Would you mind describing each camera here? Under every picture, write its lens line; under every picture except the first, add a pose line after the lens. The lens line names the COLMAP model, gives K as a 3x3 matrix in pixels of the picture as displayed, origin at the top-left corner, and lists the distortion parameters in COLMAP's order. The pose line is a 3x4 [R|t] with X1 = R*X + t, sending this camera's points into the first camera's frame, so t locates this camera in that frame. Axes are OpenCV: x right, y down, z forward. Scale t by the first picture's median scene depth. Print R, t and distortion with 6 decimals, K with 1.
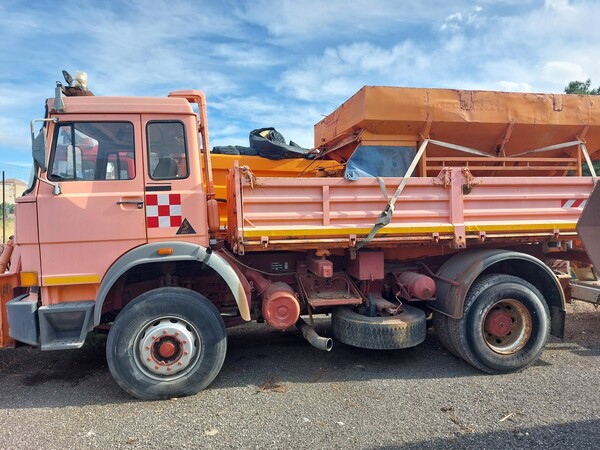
lens RADIAL K [[434.5, 0, 304.0], [0, 434.5, 222.7], [0, 0, 1]] dist [0.035864, -0.010074]
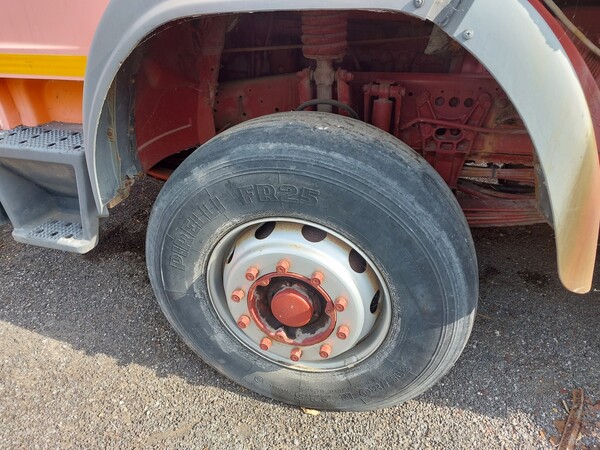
lens RADIAL K [[434.5, 0, 310.9], [0, 434.5, 235.9], [0, 0, 1]] dist [0.035864, -0.010074]
pose [[0.892160, 0.233480, -0.386700, -0.182927], [-0.008213, 0.864307, 0.502898, 0.073441], [0.451644, -0.445490, 0.773018, 0.771653]]
